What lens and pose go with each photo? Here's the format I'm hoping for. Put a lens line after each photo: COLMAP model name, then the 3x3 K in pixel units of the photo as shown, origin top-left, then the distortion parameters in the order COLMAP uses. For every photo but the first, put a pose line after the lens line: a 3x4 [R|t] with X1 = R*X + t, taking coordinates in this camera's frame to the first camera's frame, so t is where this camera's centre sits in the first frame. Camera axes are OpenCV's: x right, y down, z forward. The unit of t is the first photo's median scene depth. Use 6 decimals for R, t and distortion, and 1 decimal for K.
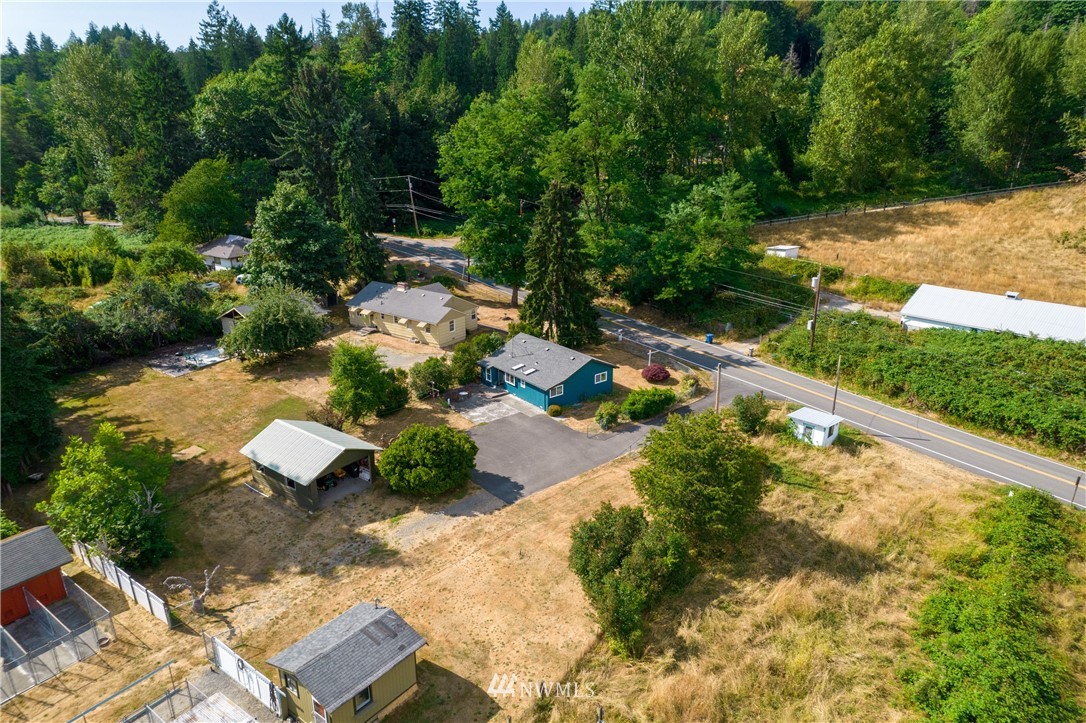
lens RADIAL K [[697.9, 0, 547.0], [0, 697.9, 376.4], [0, 0, 1]] dist [-0.092946, 0.086928]
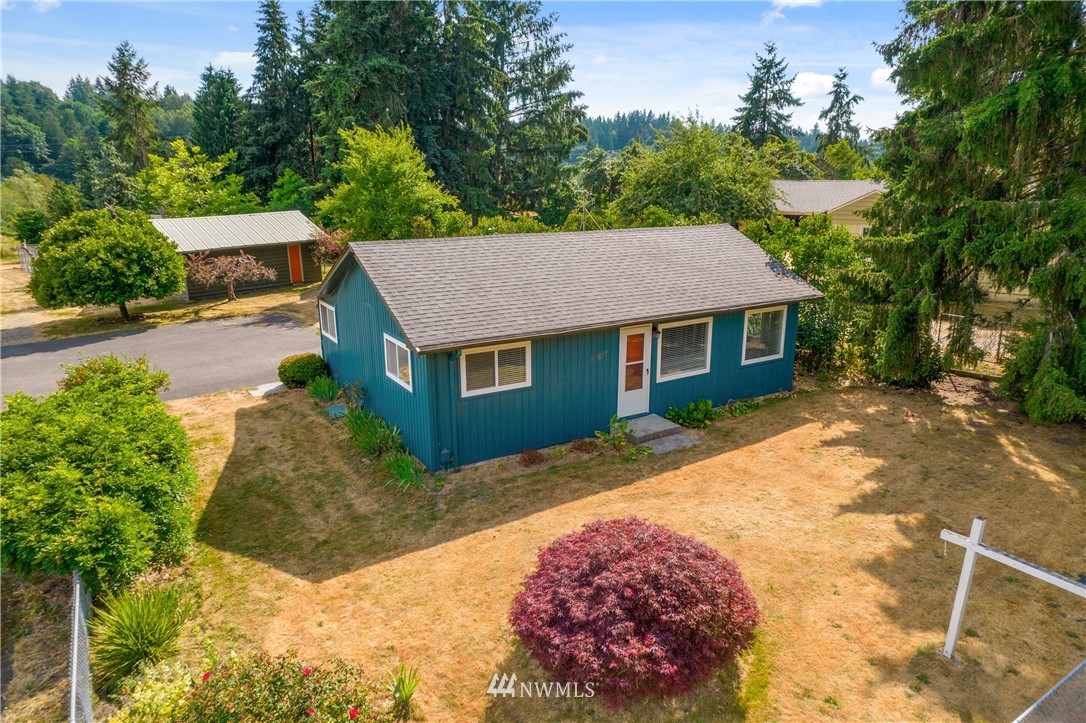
lens RADIAL K [[697.9, 0, 547.0], [0, 697.9, 376.4], [0, 0, 1]] dist [-0.092946, 0.086928]
pose [[-0.104765, 0.282919, -0.953405, 0.279108], [-0.337830, 0.891547, 0.301686, -0.075205], [0.935358, 0.353695, 0.002176, 1.030020]]
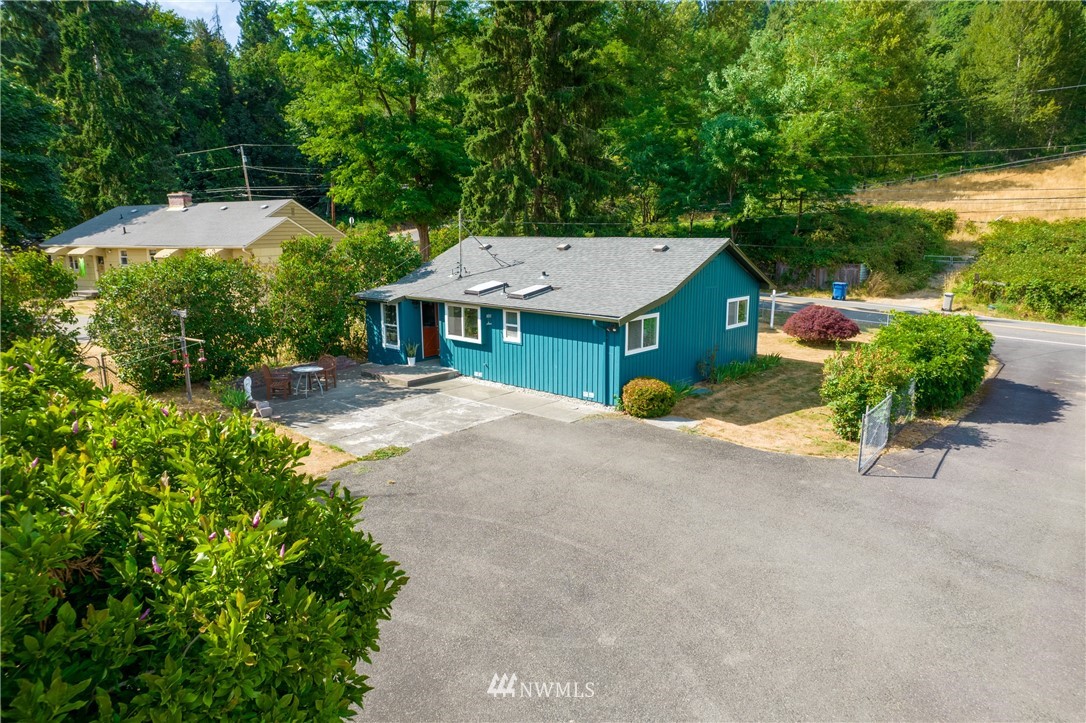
lens RADIAL K [[697.9, 0, 547.0], [0, 697.9, 376.4], [0, 0, 1]] dist [-0.092946, 0.086928]
pose [[0.983600, -0.037404, 0.176440, -0.071245], [0.061381, 0.989286, -0.132461, 0.069282], [-0.169595, 0.141119, 0.975358, 0.685942]]
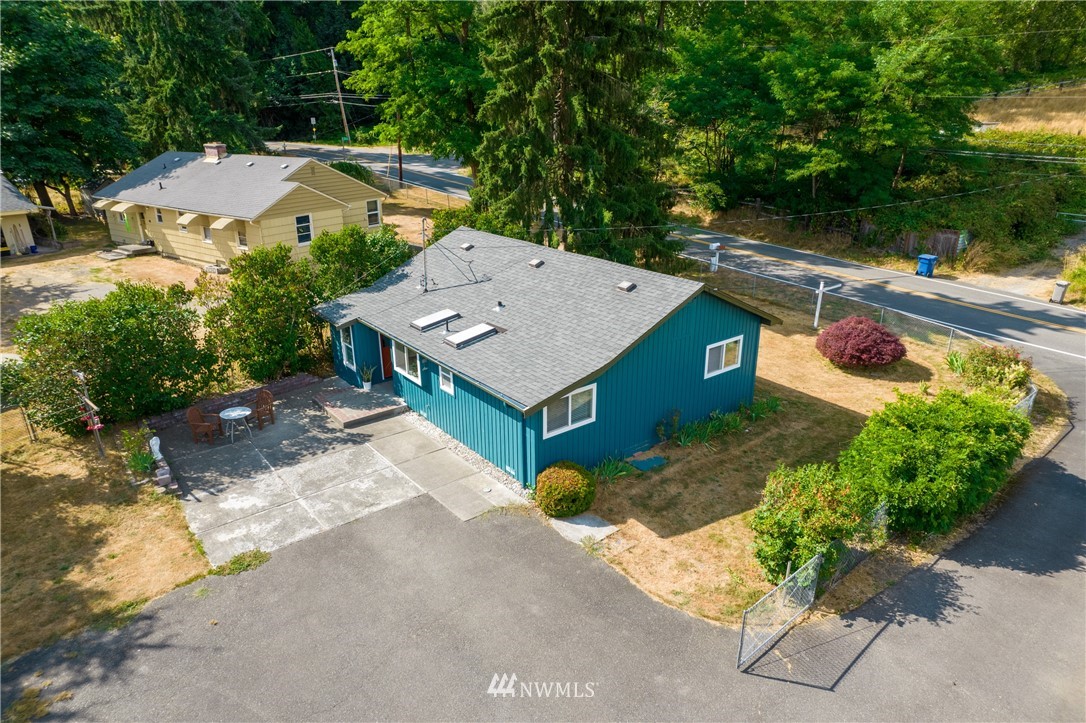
lens RADIAL K [[697.9, 0, 547.0], [0, 697.9, 376.4], [0, 0, 1]] dist [-0.092946, 0.086928]
pose [[1.000000, 0.000461, -0.000851, 0.005161], [-0.000439, 0.999660, 0.026056, 0.002337], [0.000862, -0.026056, 0.999660, 0.705748]]
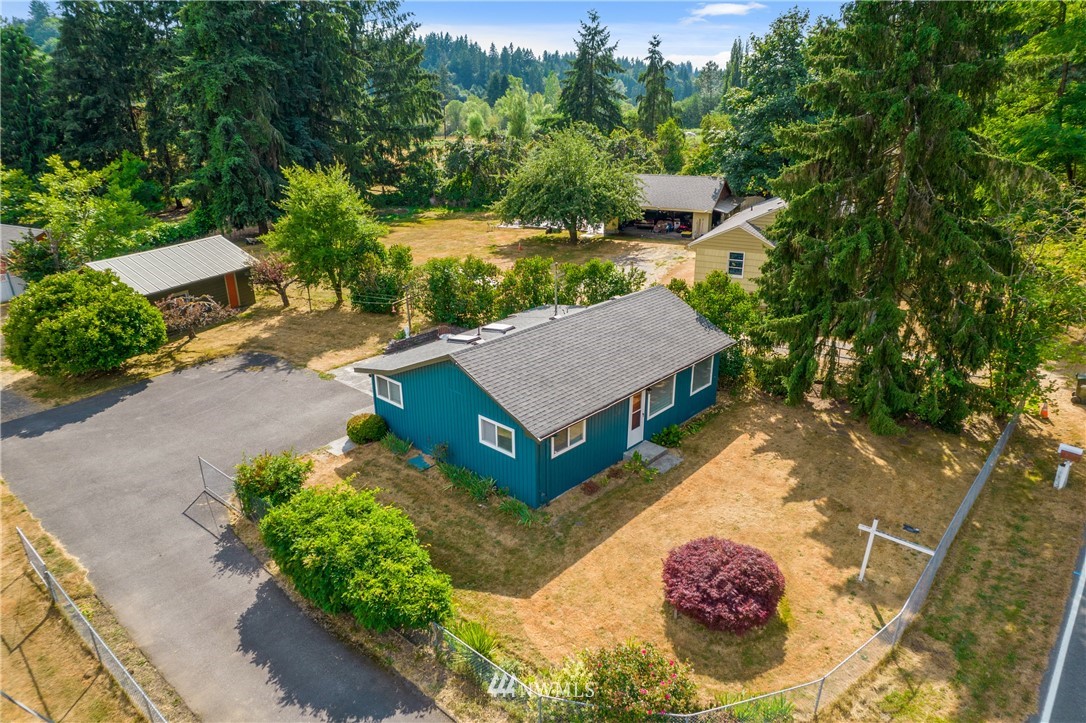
lens RADIAL K [[697.9, 0, 547.0], [0, 697.9, 376.4], [0, 0, 1]] dist [-0.092946, 0.086928]
pose [[0.171915, 0.377401, -0.909953, 0.356732], [-0.338442, 0.890108, 0.305230, -0.126286], [0.925150, 0.255493, 0.280751, 0.911152]]
